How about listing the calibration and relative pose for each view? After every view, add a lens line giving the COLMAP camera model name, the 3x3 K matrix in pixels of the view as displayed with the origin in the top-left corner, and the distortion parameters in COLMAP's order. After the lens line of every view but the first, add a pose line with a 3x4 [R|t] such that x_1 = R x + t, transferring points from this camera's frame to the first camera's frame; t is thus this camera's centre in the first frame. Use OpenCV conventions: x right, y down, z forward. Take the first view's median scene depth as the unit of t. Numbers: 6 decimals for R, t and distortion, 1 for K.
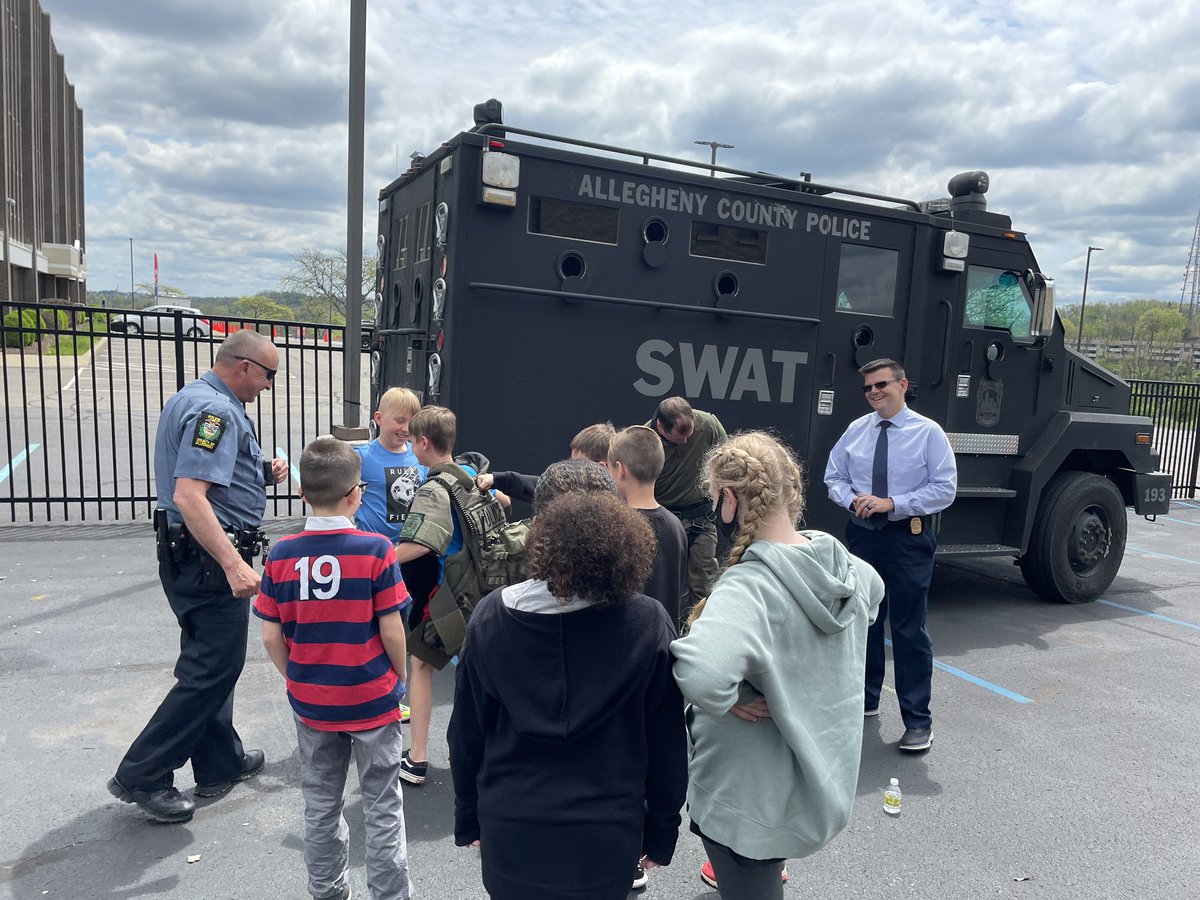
lens RADIAL K [[892.2, 0, 600.0], [0, 892.2, 450.0], [0, 0, 1]] dist [0.078386, -0.124640]
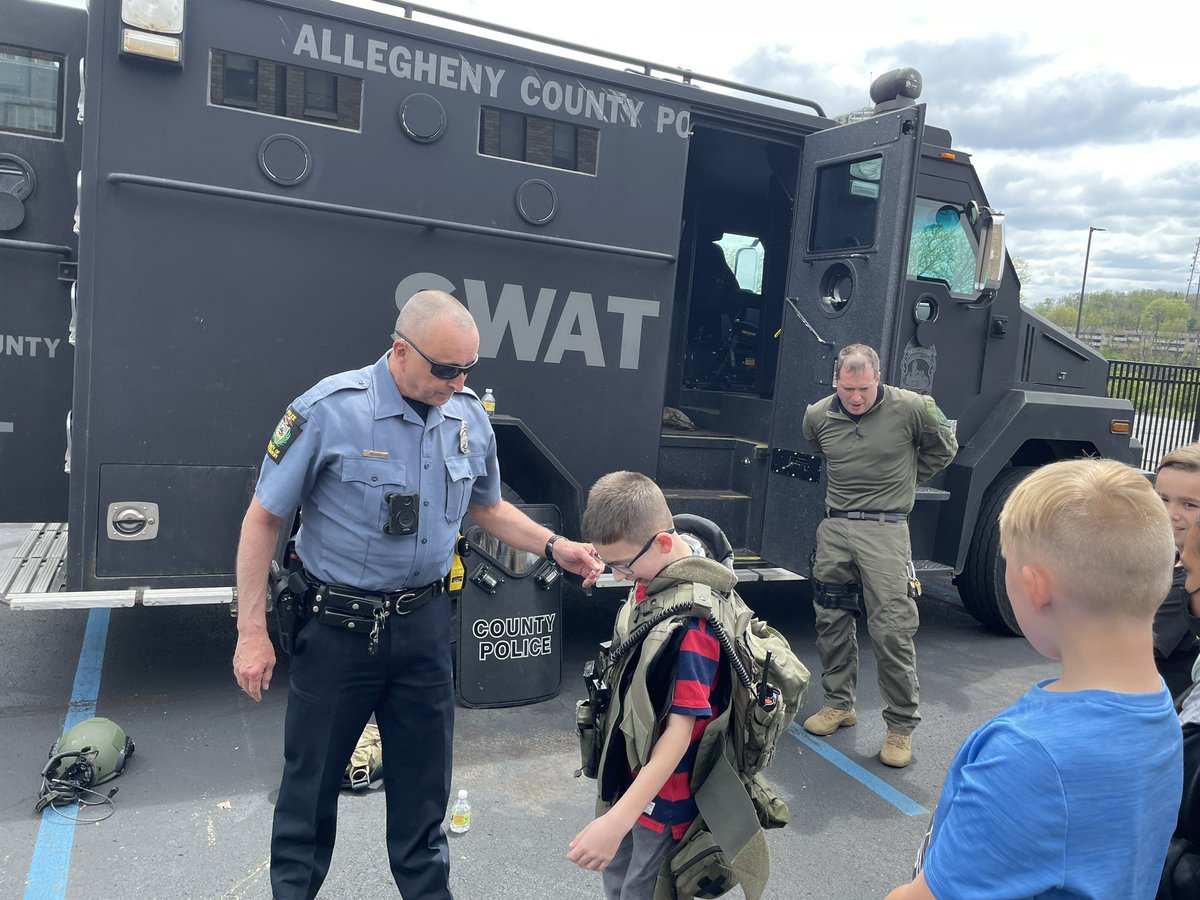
lens RADIAL K [[900.9, 0, 603.4], [0, 900.9, 444.2], [0, 0, 1]] dist [0.079477, -0.127690]
pose [[0.999825, 0.017948, 0.005359, 0.171460], [-0.018025, 0.999729, 0.014718, -0.001630], [-0.005094, -0.014812, 0.999877, 0.242480]]
